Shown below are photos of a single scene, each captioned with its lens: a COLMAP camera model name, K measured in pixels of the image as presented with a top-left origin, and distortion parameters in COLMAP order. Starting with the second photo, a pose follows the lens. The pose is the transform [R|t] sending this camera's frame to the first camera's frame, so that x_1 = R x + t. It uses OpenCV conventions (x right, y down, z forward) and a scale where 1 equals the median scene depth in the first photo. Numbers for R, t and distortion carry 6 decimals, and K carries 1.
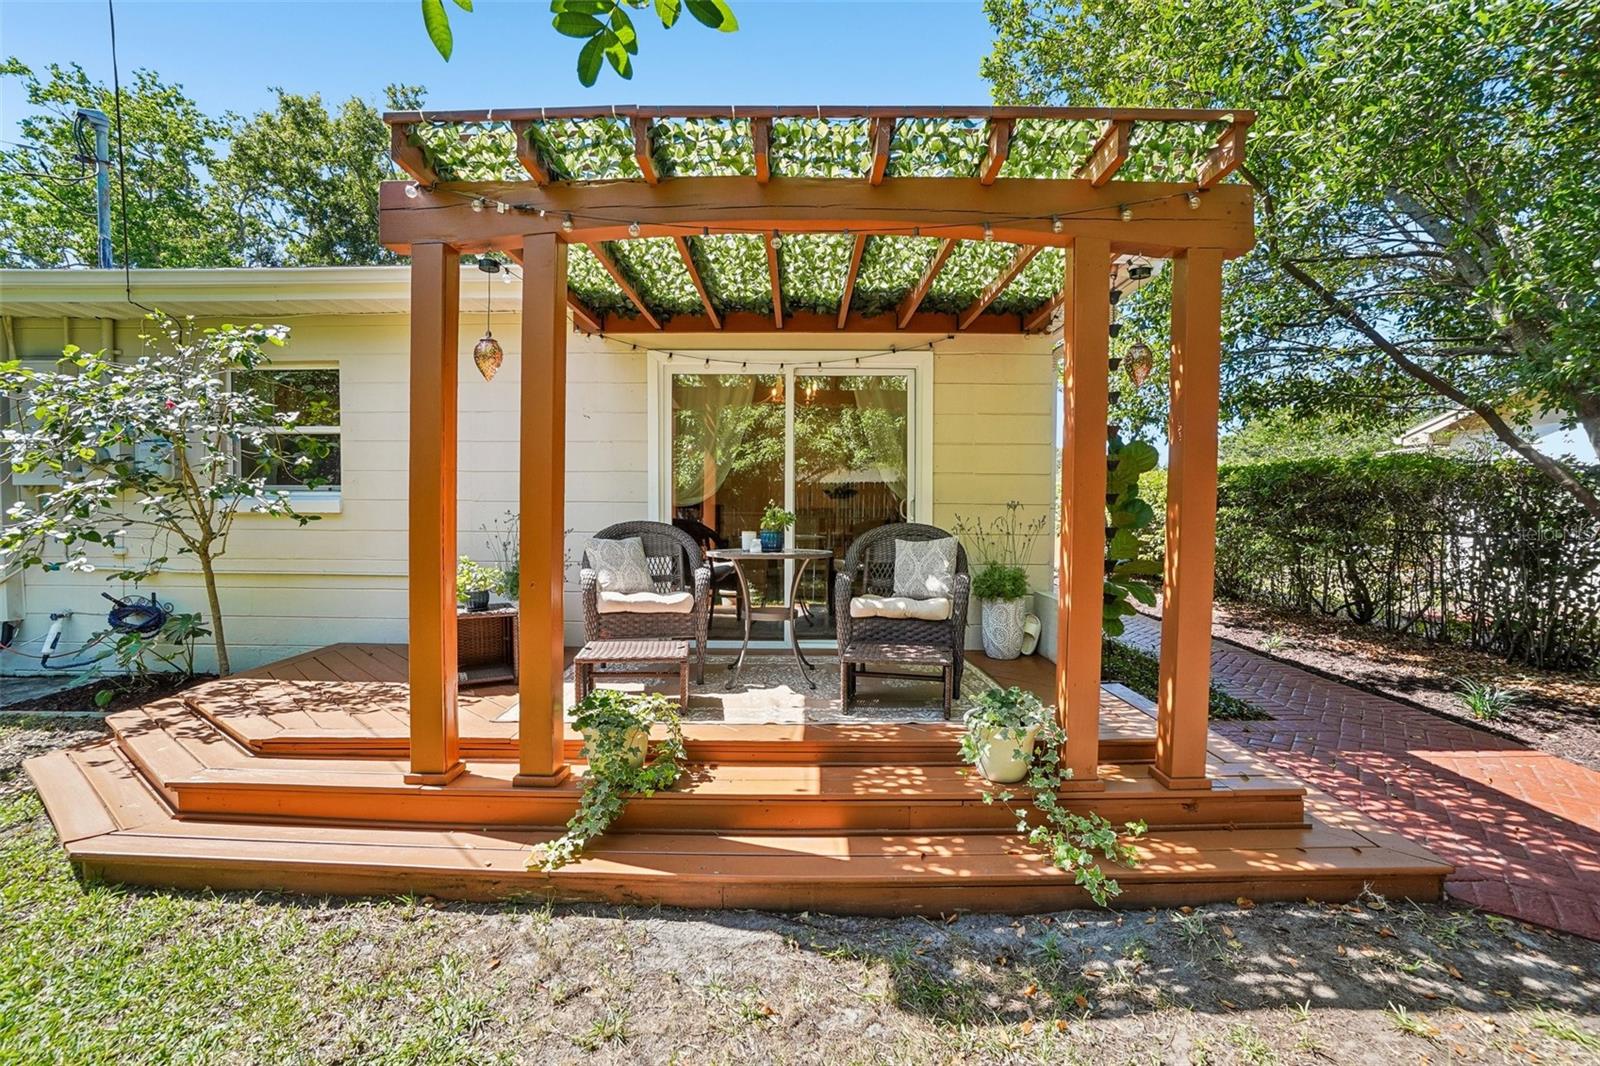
lens RADIAL K [[717.8, 0, 798.2], [0, 717.8, 510.3], [0, 0, 1]] dist [-0.053184, 0.019088]
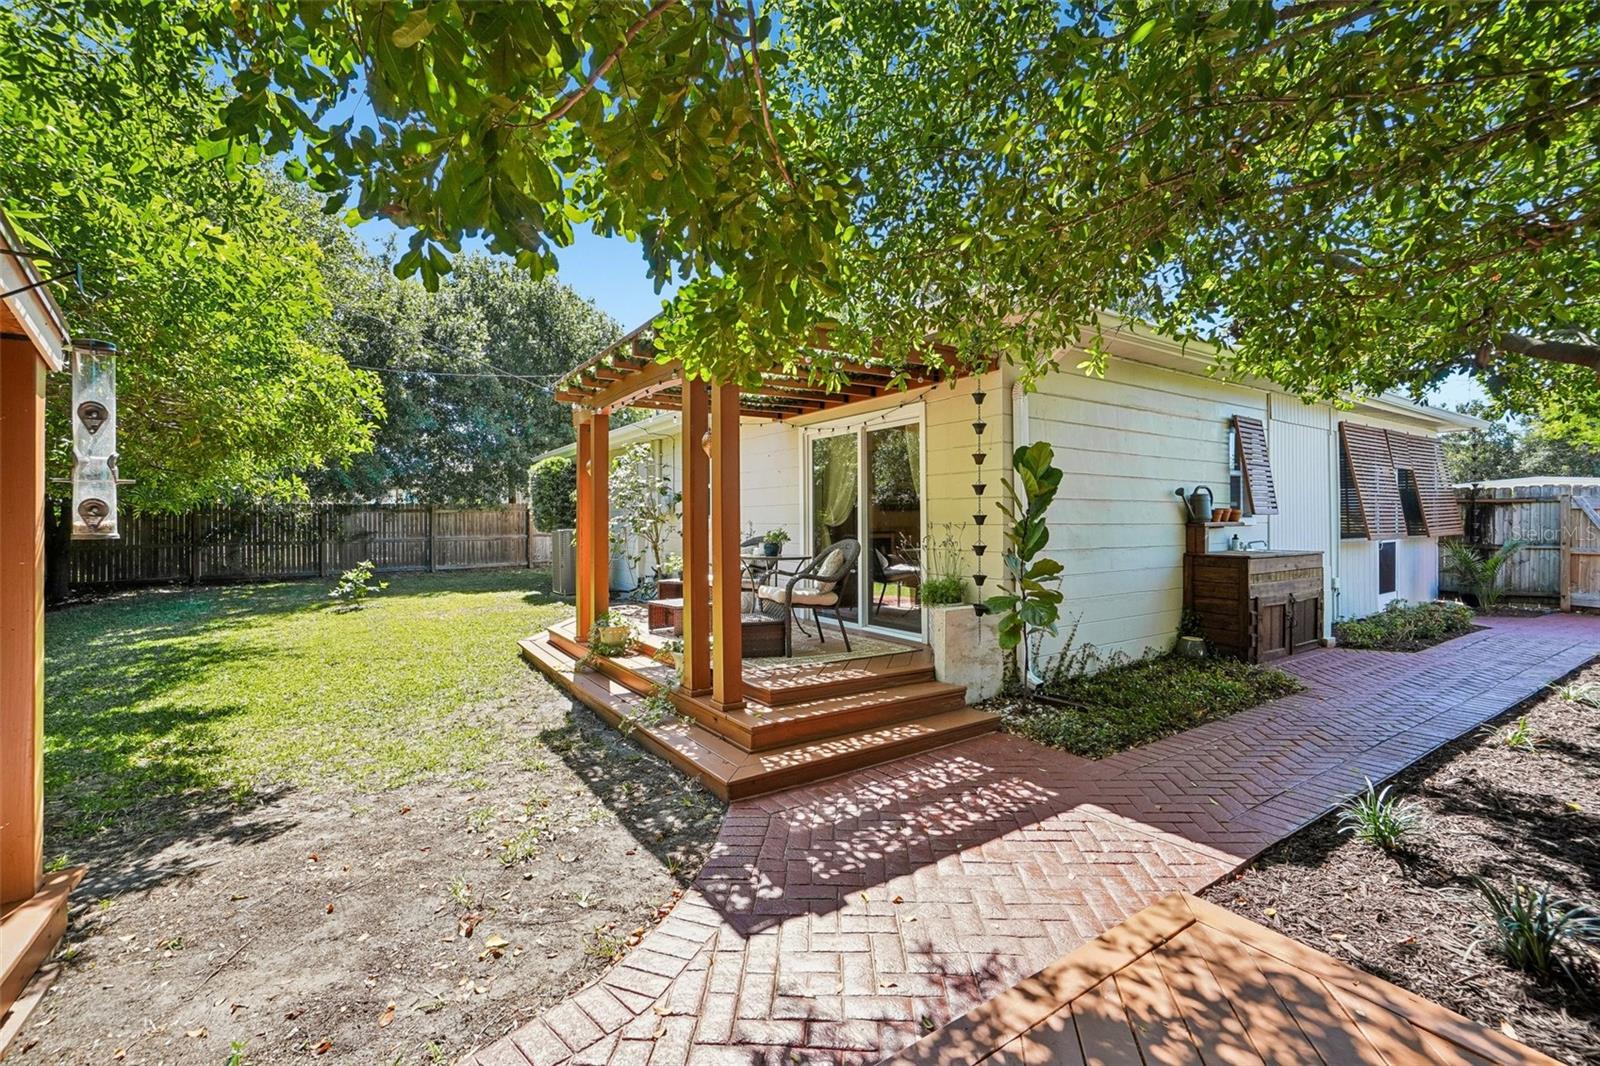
lens RADIAL K [[710.1, 0, 800.0], [0, 710.1, 518.2], [0, 0, 1]] dist [-0.057912, 0.022598]
pose [[0.552628, -0.010847, -0.833357, 1.873829], [0.000525, 0.999920, -0.012667, -0.009133], [0.833428, 0.006563, 0.552589, 0.263616]]
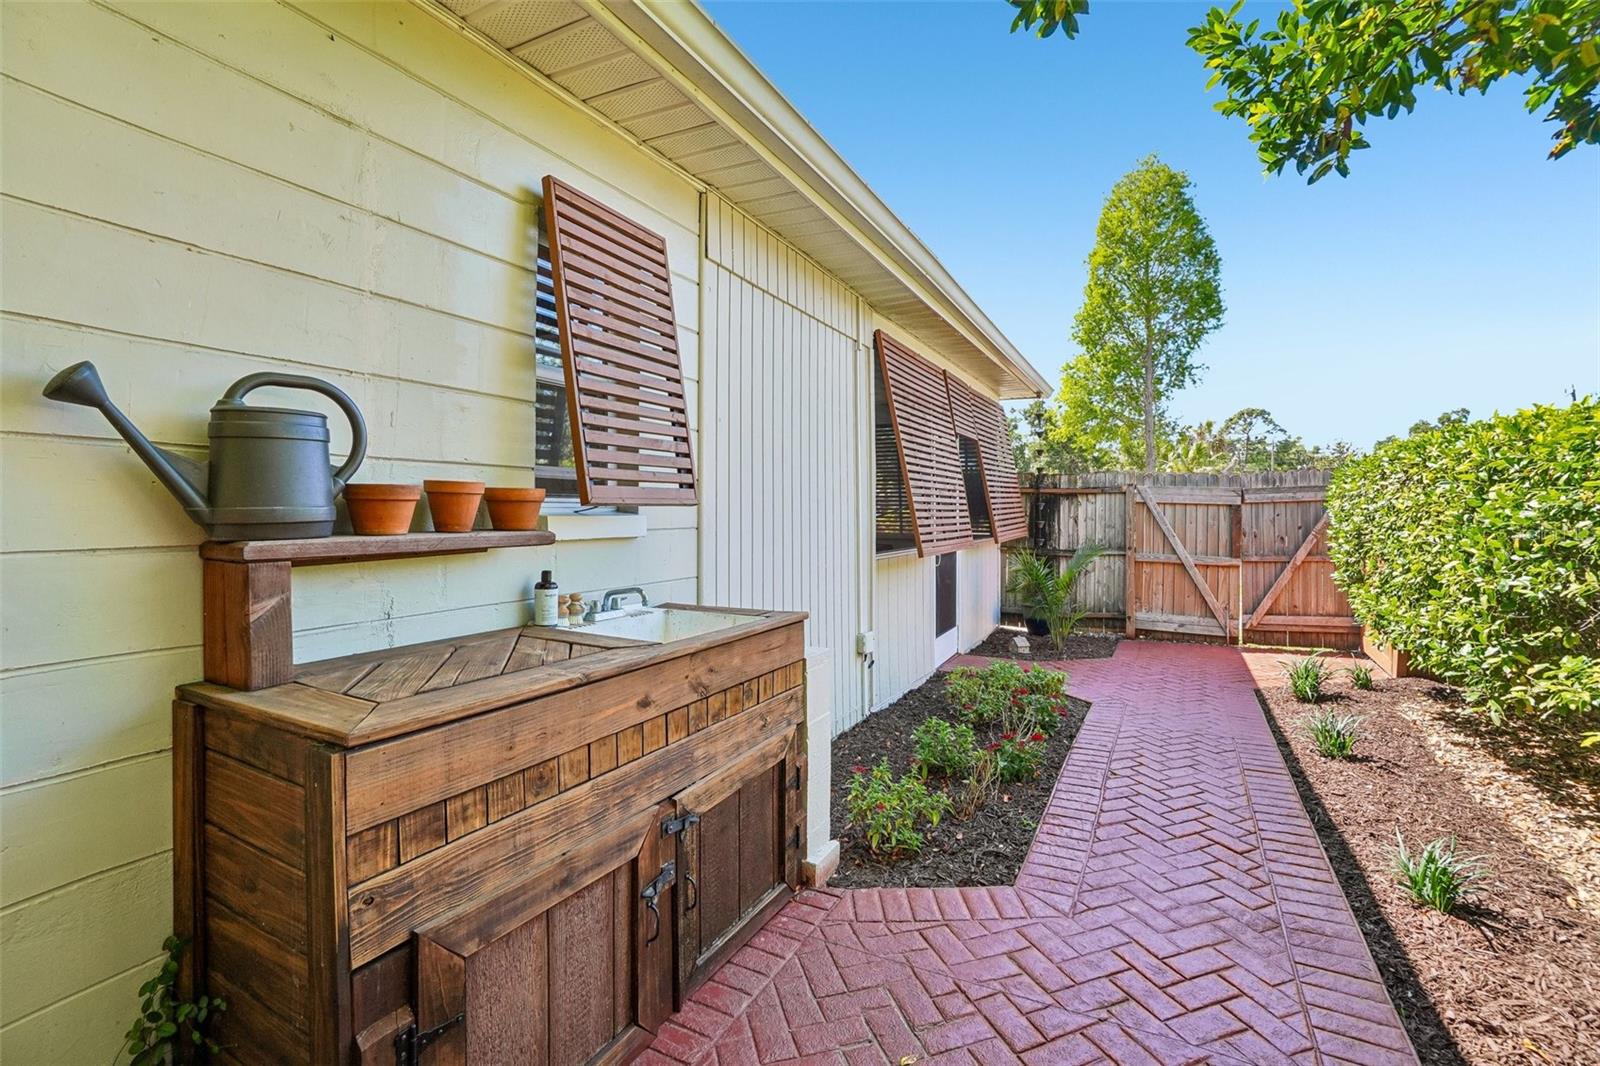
lens RADIAL K [[707.3, 0, 802.0], [0, 707.3, 483.0], [0, 0, 1]] dist [-0.043528, 0.000079]
pose [[0.889293, -0.024430, -0.456685, 1.265811], [0.001103, 0.998684, -0.051278, -0.034858], [0.457337, 0.045097, 0.888149, 2.342974]]
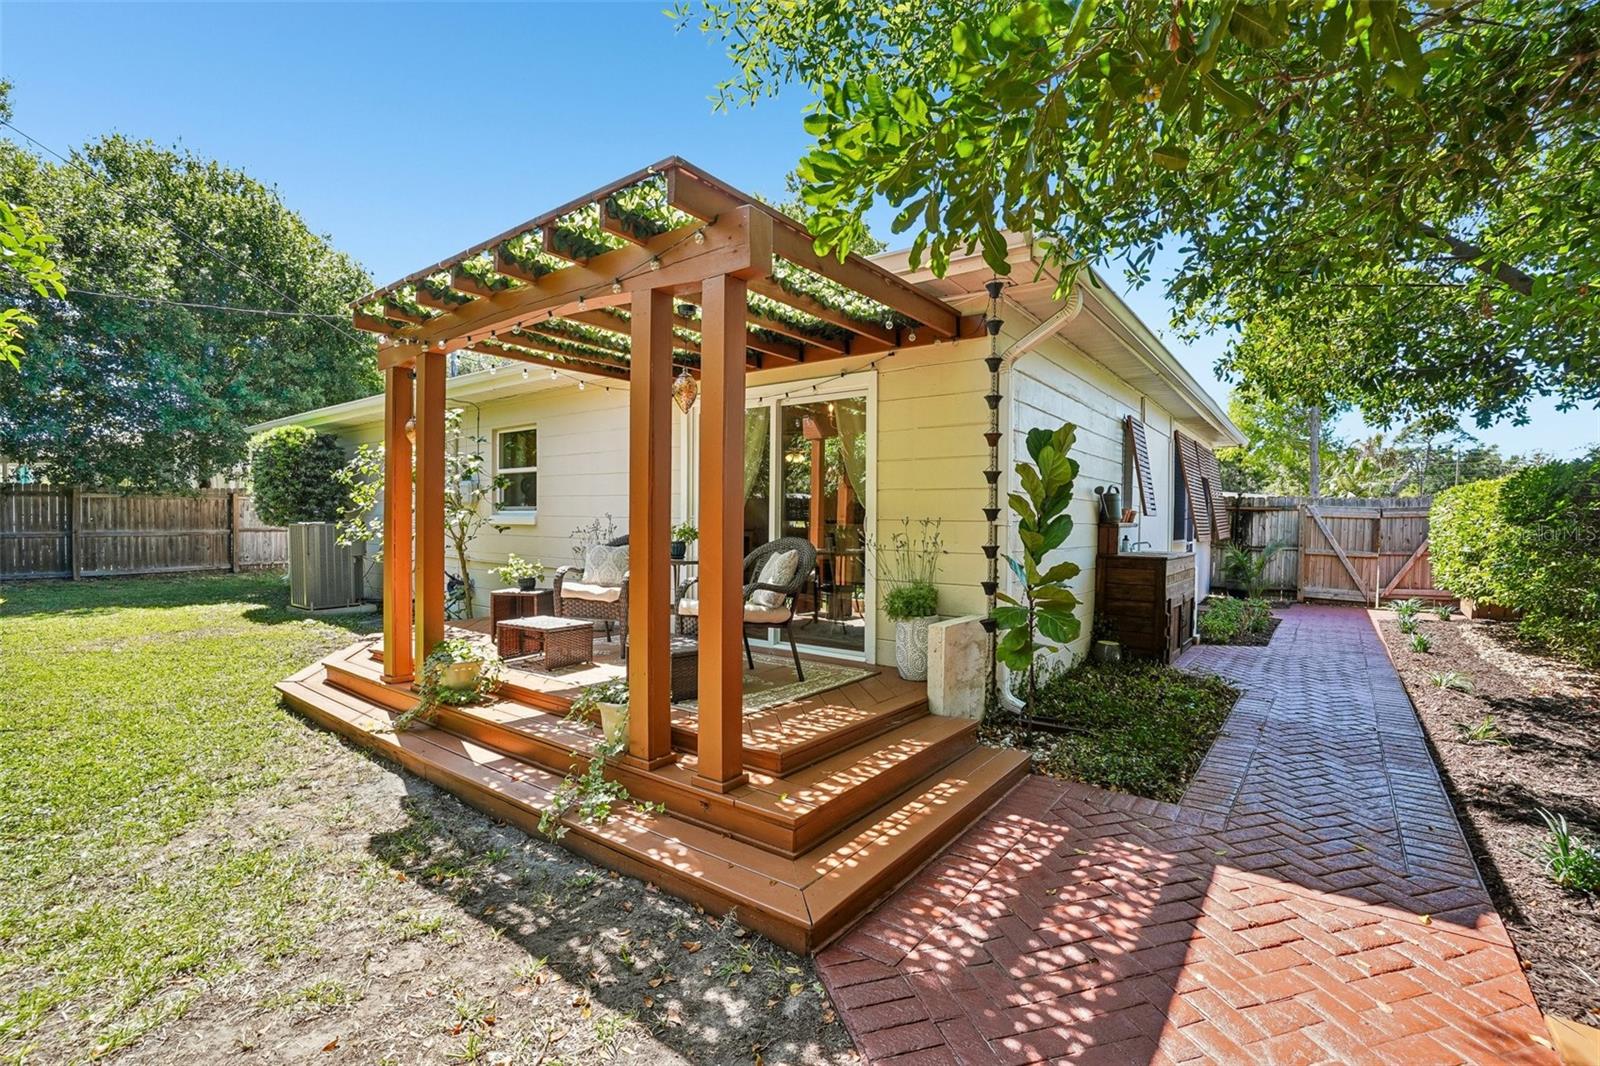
lens RADIAL K [[720.3, 0, 800.7], [0, 720.3, 521.1], [0, 0, 1]] dist [-0.062870, 0.025102]
pose [[0.801074, 0.003332, -0.598557, 1.265084], [-0.011254, 0.999892, -0.009496, 0.004823], [0.598460, 0.014343, 0.801024, 0.214383]]
